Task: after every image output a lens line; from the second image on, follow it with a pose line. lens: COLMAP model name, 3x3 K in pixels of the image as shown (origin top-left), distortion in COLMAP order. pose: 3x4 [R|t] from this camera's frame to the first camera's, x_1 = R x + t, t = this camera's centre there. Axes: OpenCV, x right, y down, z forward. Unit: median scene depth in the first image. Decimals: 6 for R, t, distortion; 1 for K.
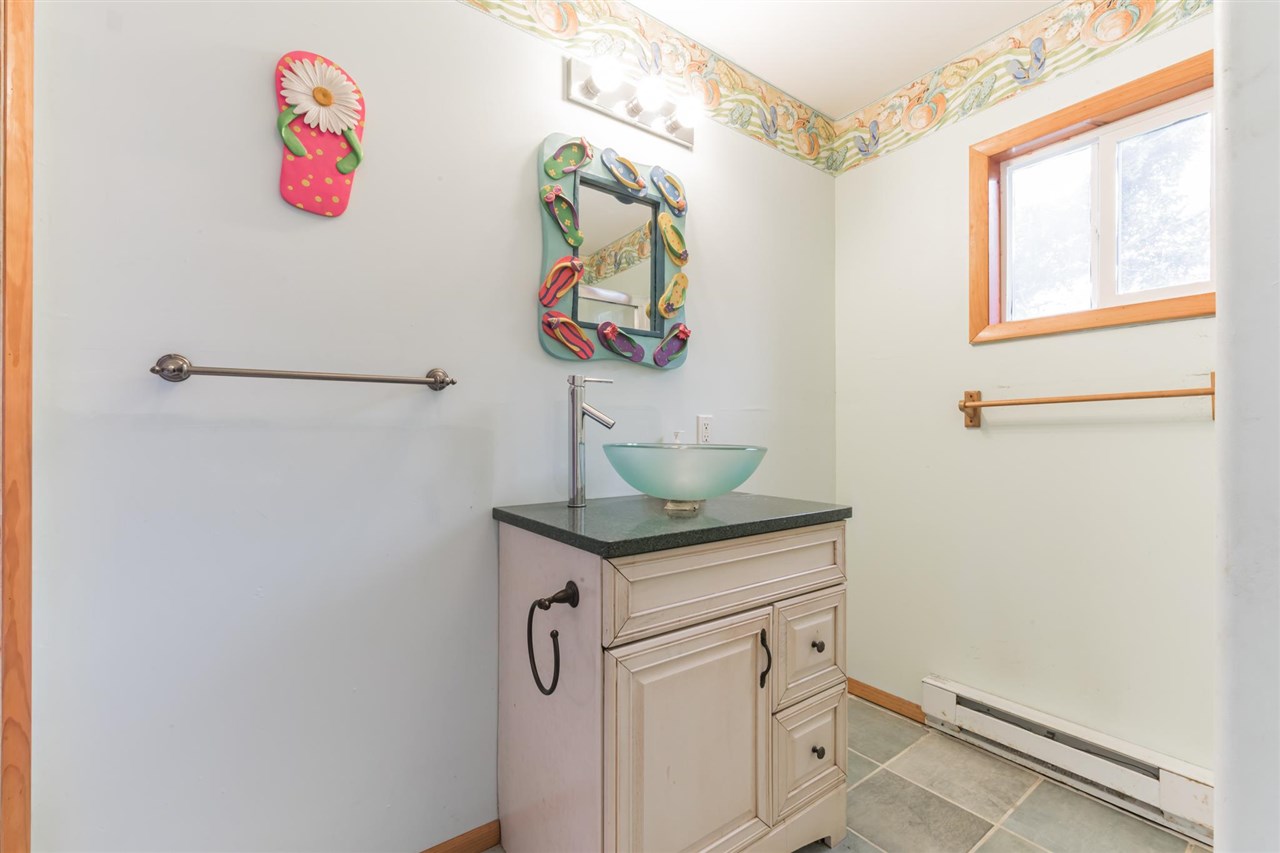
lens RADIAL K [[549.8, 0, 651.2], [0, 549.8, 432.8], [0, 0, 1]] dist [-0.001737, -0.000290]
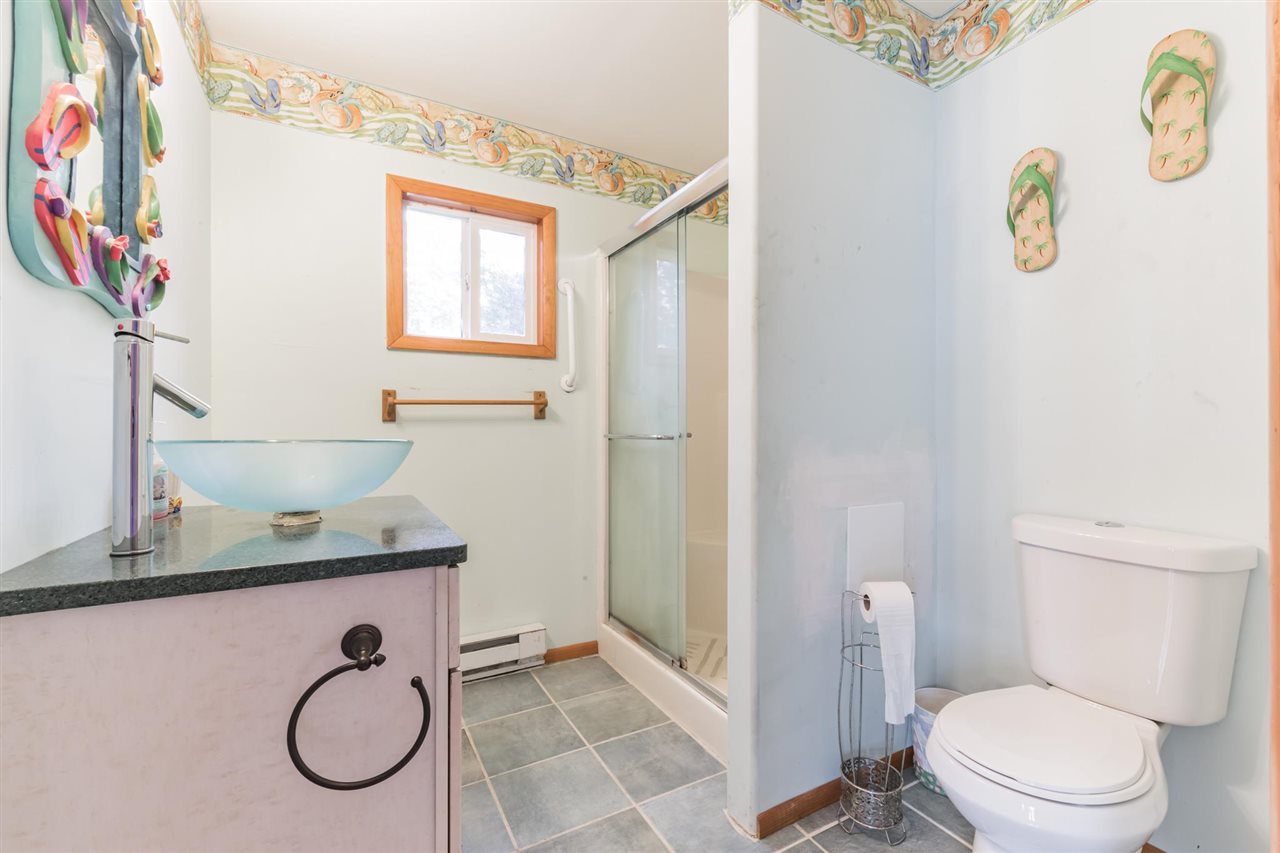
lens RADIAL K [[549.8, 0, 651.2], [0, 549.8, 432.8], [0, 0, 1]] dist [-0.001737, -0.000290]
pose [[0.126654, -0.006116, 0.991928, -0.485754], [-0.002319, 0.999976, 0.006462, 0.004891], [-0.991944, -0.003118, 0.126637, 0.317145]]
